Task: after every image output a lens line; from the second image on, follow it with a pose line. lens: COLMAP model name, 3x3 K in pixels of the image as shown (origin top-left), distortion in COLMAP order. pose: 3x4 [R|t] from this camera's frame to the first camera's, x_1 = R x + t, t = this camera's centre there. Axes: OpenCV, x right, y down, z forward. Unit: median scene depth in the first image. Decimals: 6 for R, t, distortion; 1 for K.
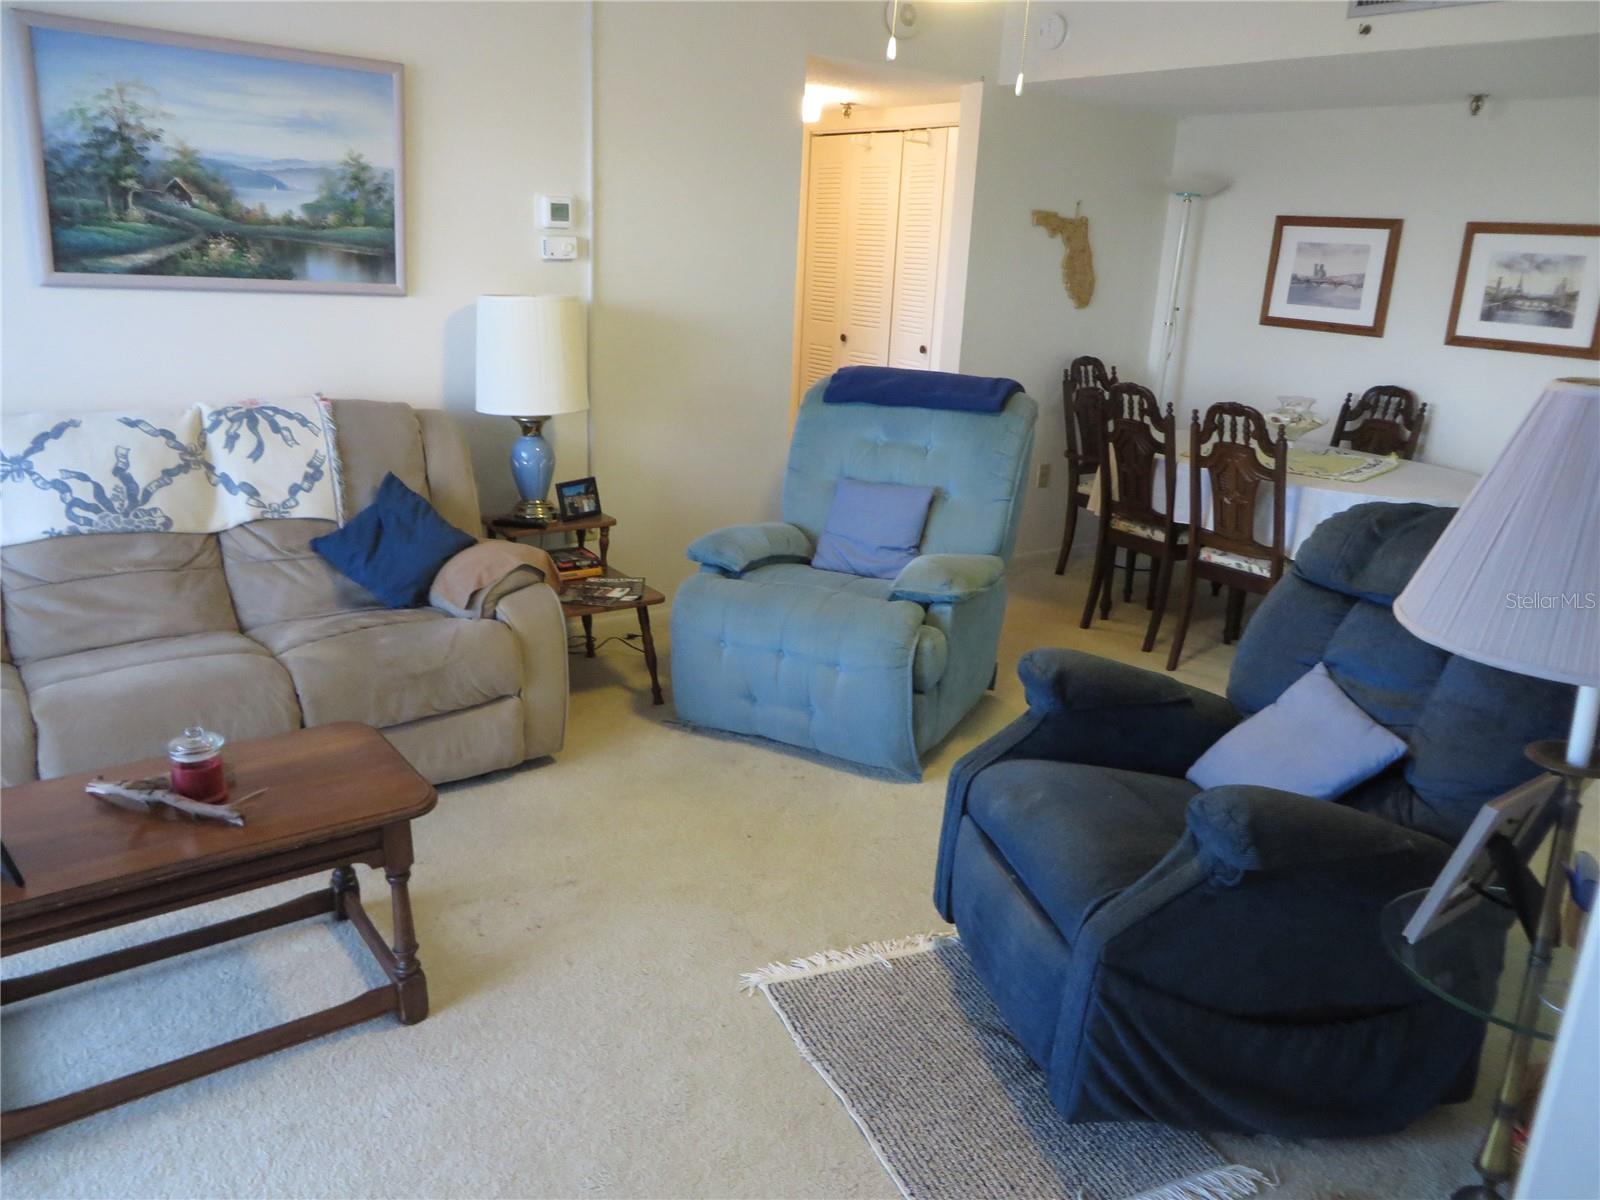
lens RADIAL K [[1178.8, 0, 809.2], [0, 1178.8, 598.6], [0, 0, 1]] dist [-0.063526, 0.045868]
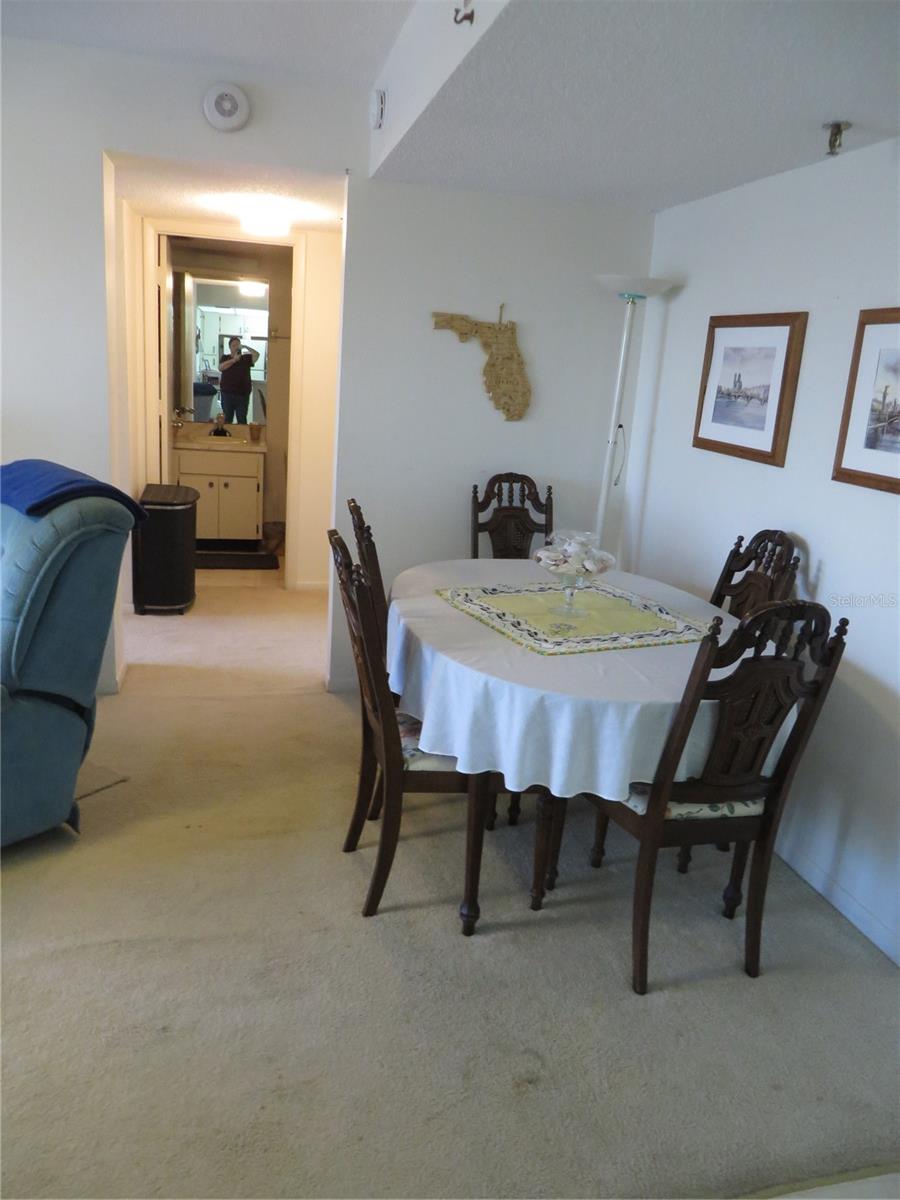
lens RADIAL K [[884.1, 0, 450.0], [0, 884.1, 600.0], [0, 0, 1]] dist [-0.063526, 0.045868]
pose [[0.914301, 0.120429, -0.386717, 0.514512], [-0.142606, 0.989353, -0.029061, -0.089556], [0.379100, 0.081719, 0.921740, 0.388842]]
